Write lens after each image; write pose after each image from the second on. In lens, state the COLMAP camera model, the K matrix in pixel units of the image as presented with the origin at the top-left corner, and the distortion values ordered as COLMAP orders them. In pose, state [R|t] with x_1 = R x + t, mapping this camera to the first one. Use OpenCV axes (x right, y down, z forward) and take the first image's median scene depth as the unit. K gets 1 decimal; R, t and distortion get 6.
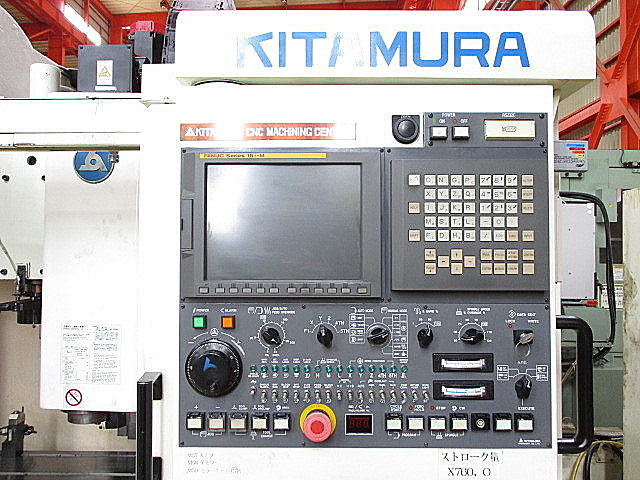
lens RADIAL K [[544.1, 0, 318.3], [0, 544.1, 239.1], [0, 0, 1]] dist [-0.013712, 0.004614]
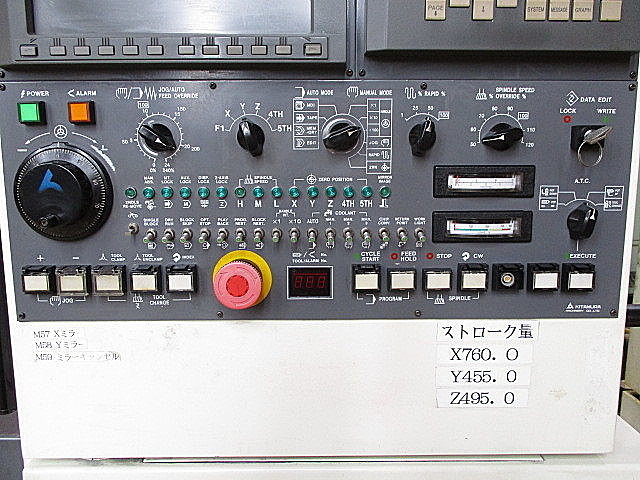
lens RADIAL K [[544.1, 0, 319.5], [0, 544.1, 242.3], [0, 0, 1]] dist [-0.013712, 0.004614]
pose [[0.999723, -0.006254, 0.022672, 0.071981], [0.001806, 0.981559, 0.191151, 0.178378], [-0.023450, -0.191057, 0.981299, 0.405499]]
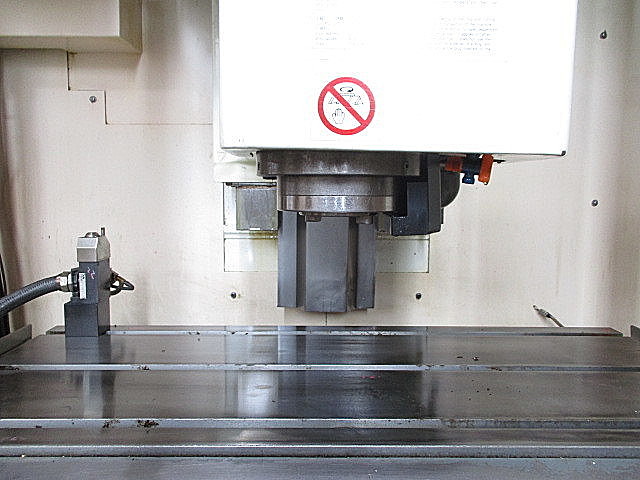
lens RADIAL K [[544.1, 0, 317.4], [0, 544.1, 237.8], [0, 0, 1]] dist [-0.013712, 0.004614]
pose [[0.999852, -0.000987, 0.017199, -0.981000], [-0.001100, 0.992662, 0.120921, 0.682384], [-0.017192, -0.120922, 0.992513, 1.446723]]
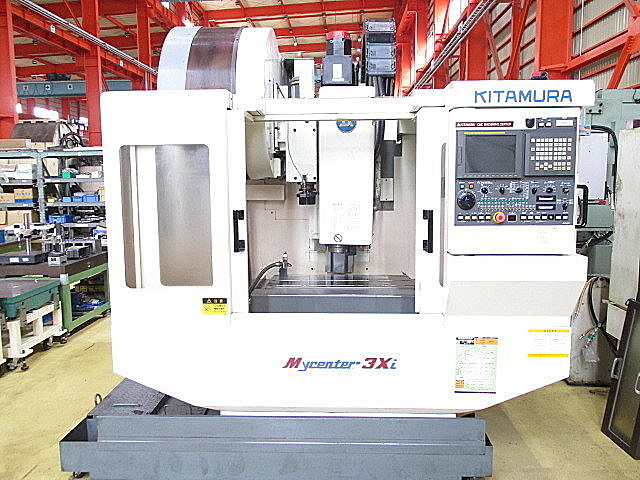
lens RADIAL K [[544.1, 0, 315.1], [0, 544.1, 235.6], [0, 0, 1]] dist [-0.013712, 0.004614]
pose [[0.999155, -0.005456, -0.040728, -0.947788], [0.010936, 0.990707, 0.135575, -0.001638], [0.039610, -0.135906, 0.989930, -2.206533]]
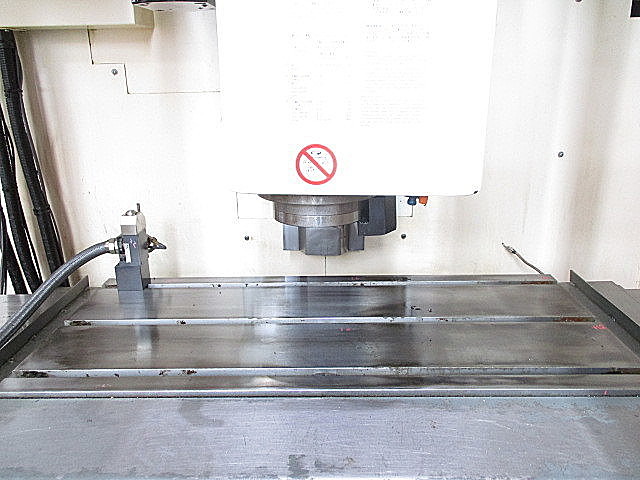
lens RADIAL K [[544.1, 0, 317.7], [0, 544.1, 239.8], [0, 0, 1]] dist [-0.013712, 0.004614]
pose [[0.999681, -0.018420, -0.017307, -0.922443], [0.023074, 0.944572, 0.327492, 0.439358], [0.010315, -0.327786, 0.944696, 1.229024]]
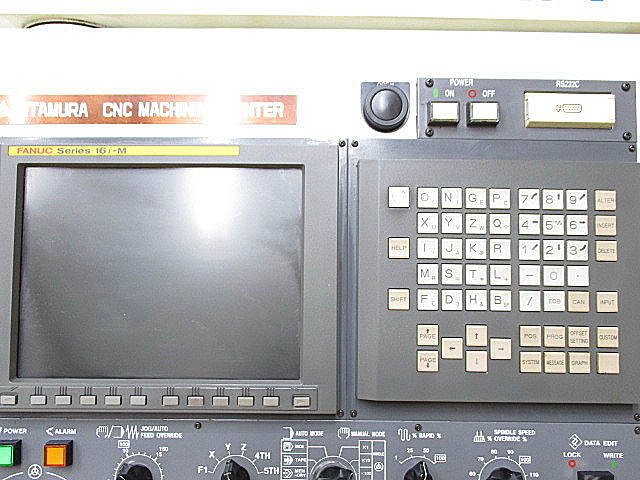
lens RADIAL K [[544.1, 0, 321.4], [0, 544.1, 243.4], [0, 0, 1]] dist [-0.013712, 0.004614]
pose [[0.999892, 0.007710, 0.012549, 0.090426], [-0.007517, 0.999853, -0.015416, -0.052902], [-0.012666, 0.015320, 0.999802, 0.449237]]
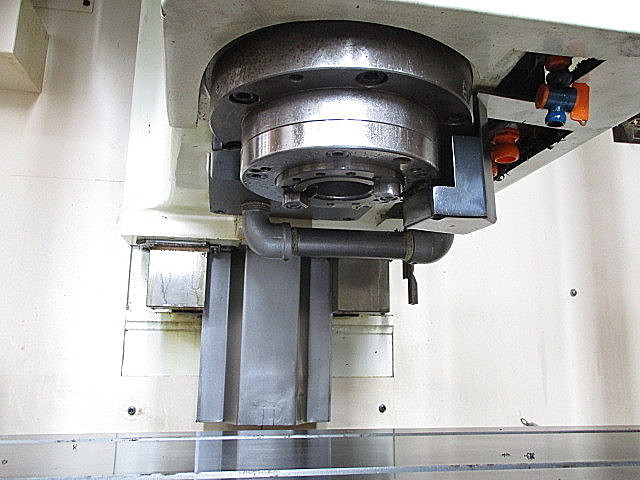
lens RADIAL K [[544.1, 0, 323.7], [0, 544.1, 237.1], [0, 0, 1]] dist [-0.013712, 0.004614]
pose [[0.980051, 0.044816, 0.193626, -1.041702], [-0.009173, 0.983407, -0.181183, 0.883875], [-0.198533, 0.175793, 0.964200, 1.774040]]
